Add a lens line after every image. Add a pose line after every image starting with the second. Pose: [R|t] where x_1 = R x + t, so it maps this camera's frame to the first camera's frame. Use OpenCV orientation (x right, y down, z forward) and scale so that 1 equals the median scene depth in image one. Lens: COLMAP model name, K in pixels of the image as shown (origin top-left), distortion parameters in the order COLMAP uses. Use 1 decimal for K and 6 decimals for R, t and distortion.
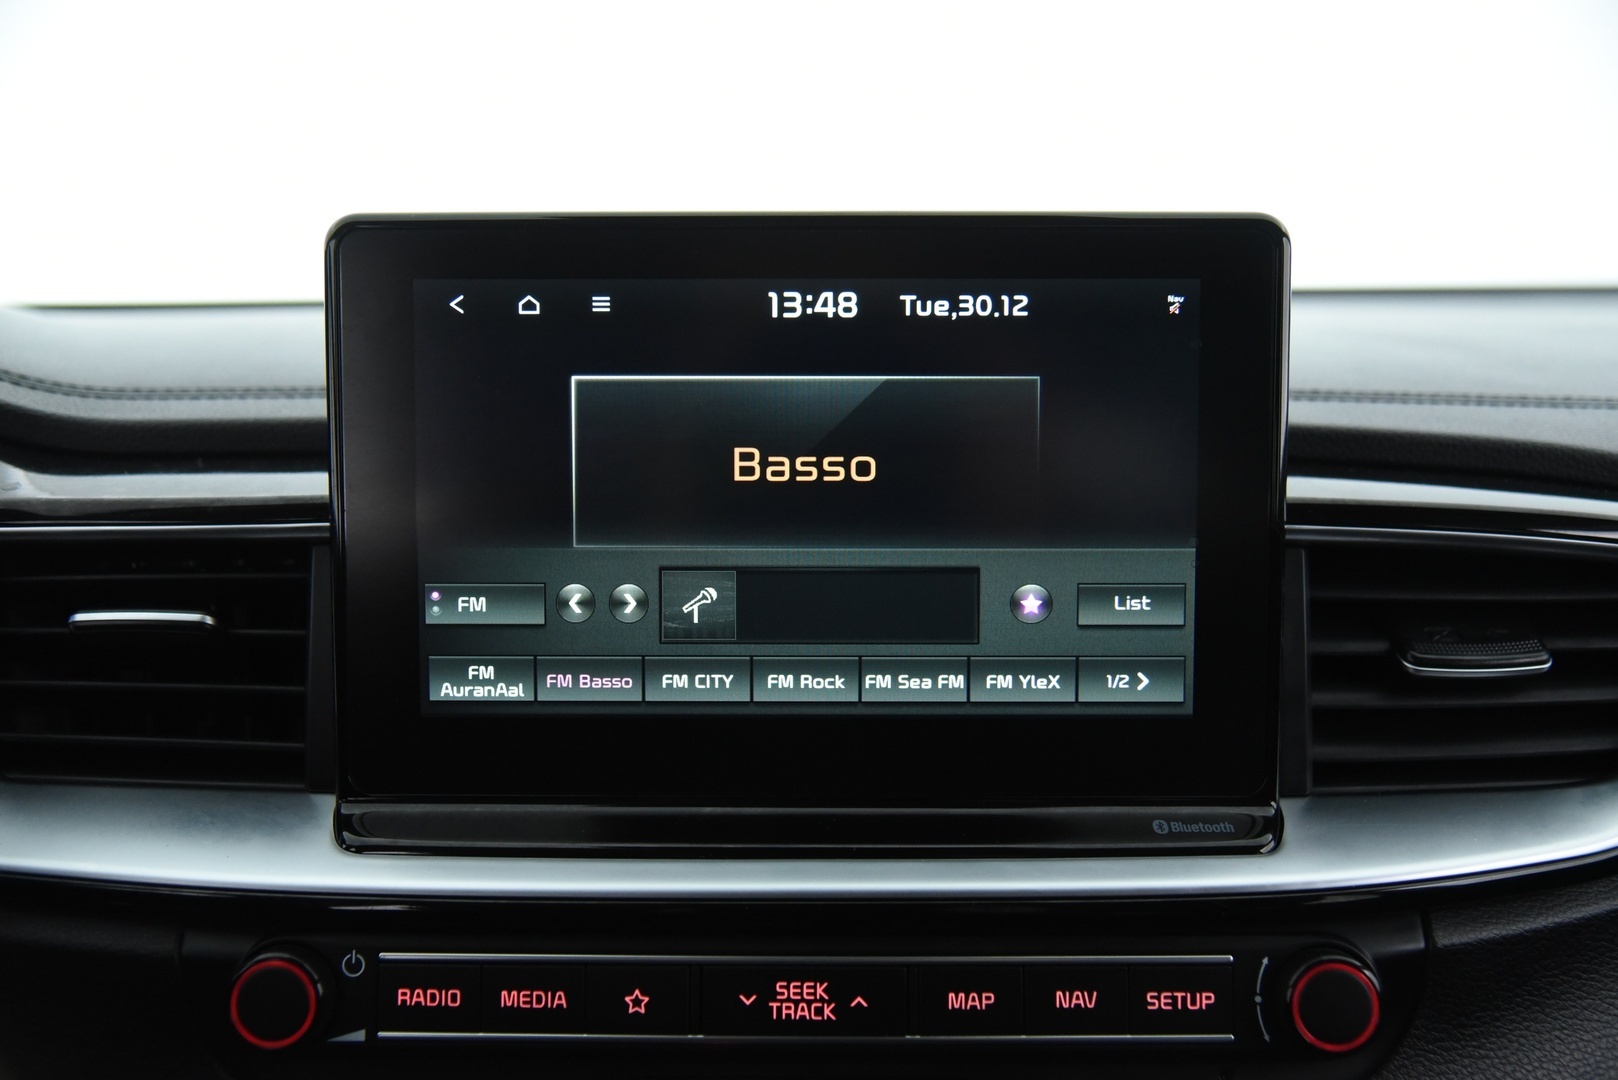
lens RADIAL K [[1592.8, 0, 814.7], [0, 1592.8, 525.1], [0, 0, 1]] dist [-0.007532, 0.001403]
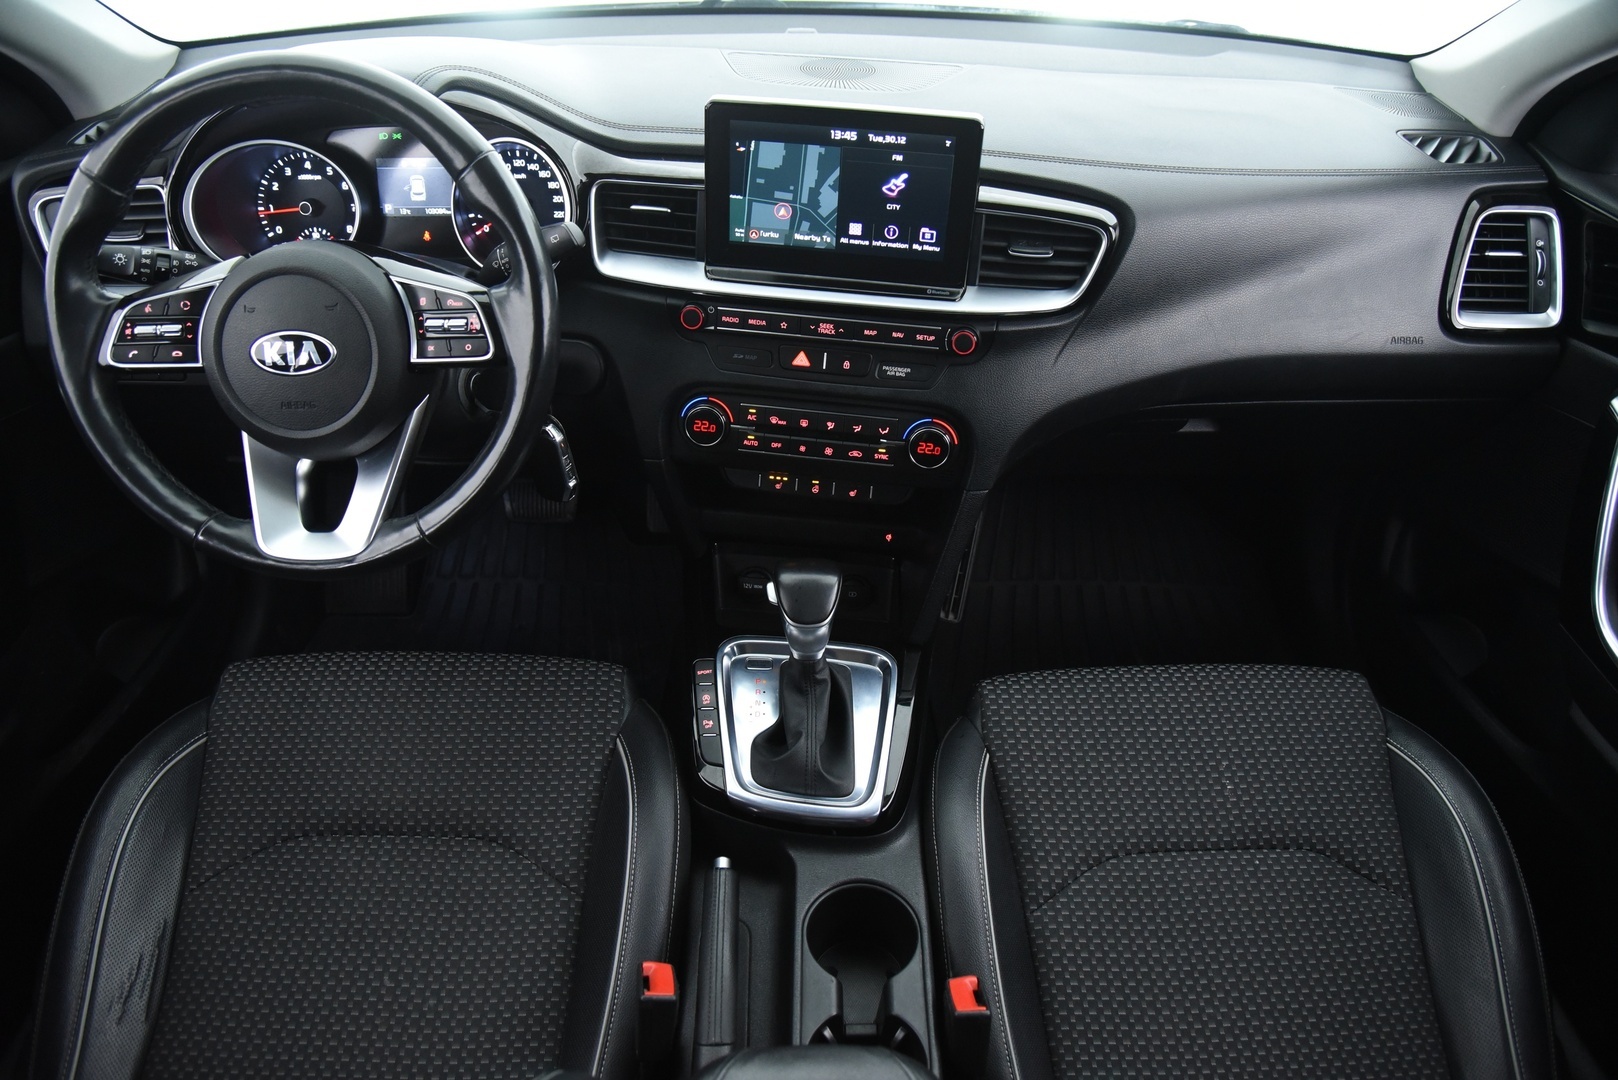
lens RADIAL K [[1120.4, 0, 804.6], [0, 1120.4, 545.5], [0, 0, 1]] dist [-0.124602, 0.070684]
pose [[0.990099, 0.105894, -0.092143, 0.237404], [-0.050056, 0.879624, 0.473028, -0.498080], [0.131142, -0.463733, 0.876216, -1.565818]]
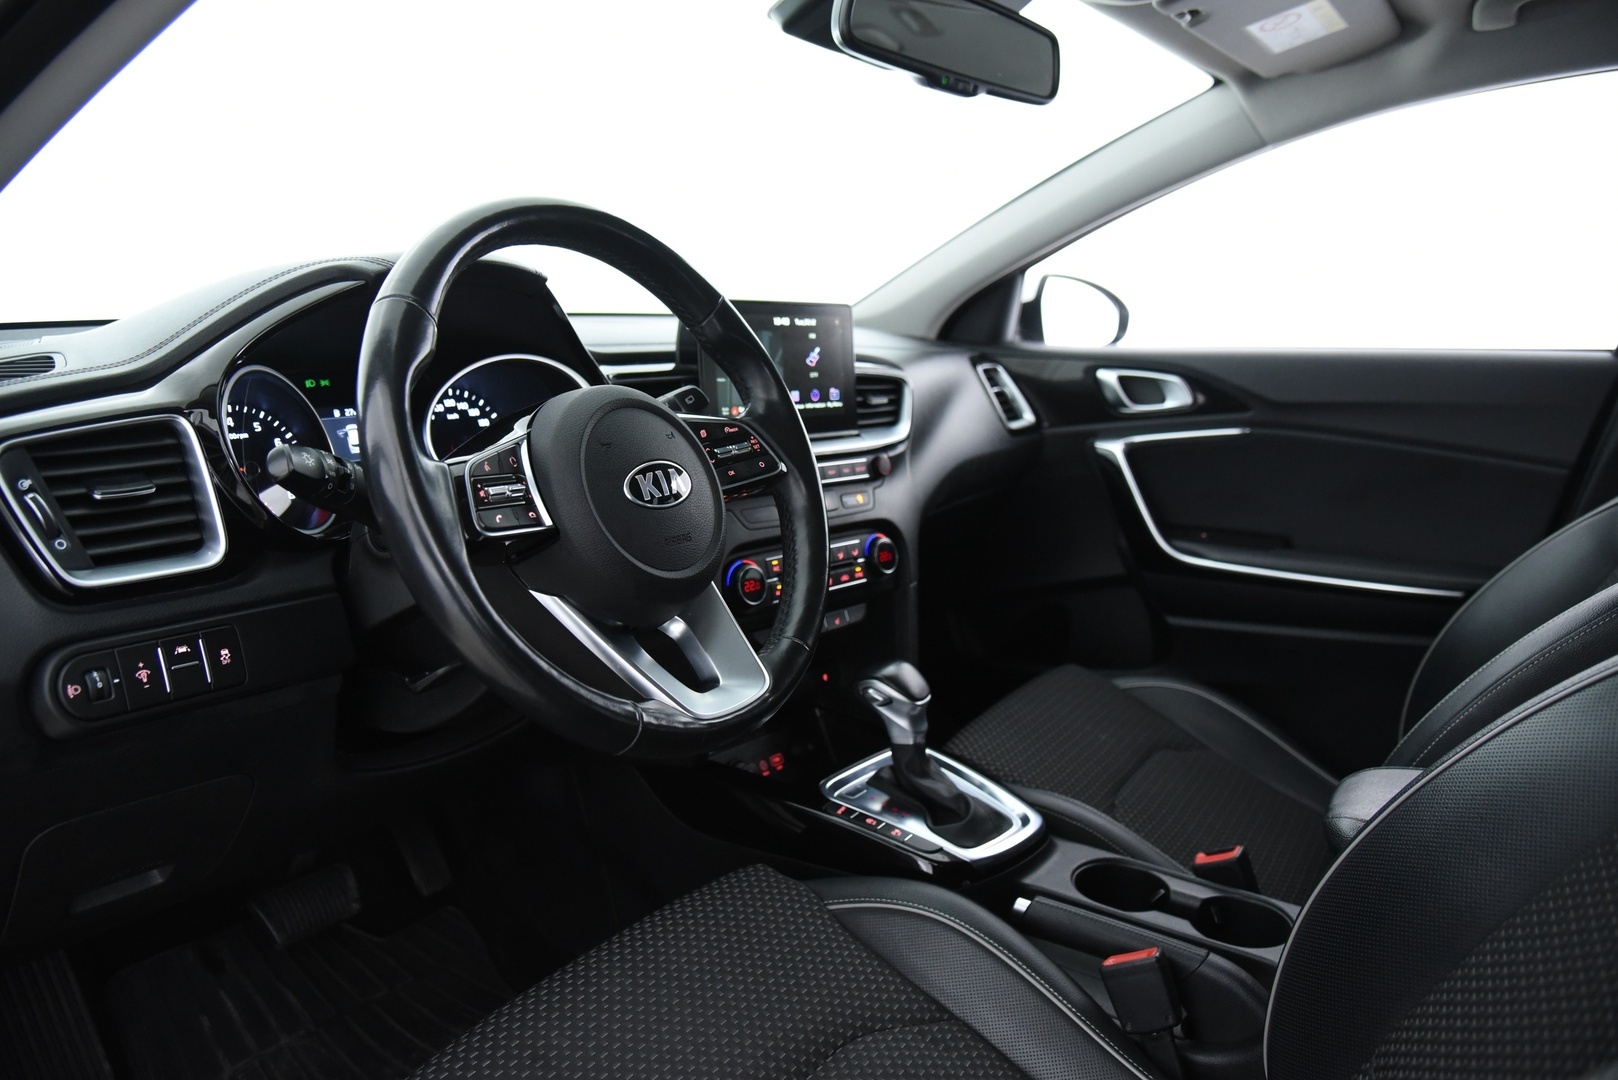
lens RADIAL K [[1120.4, 0, 804.6], [0, 1120.4, 545.5], [0, 0, 1]] dist [-0.124602, 0.070684]
pose [[0.677502, -0.131090, 0.723745, -2.298906], [0.091707, 0.991366, 0.093717, 0.192809], [-0.729781, 0.002879, 0.683675, -1.146869]]
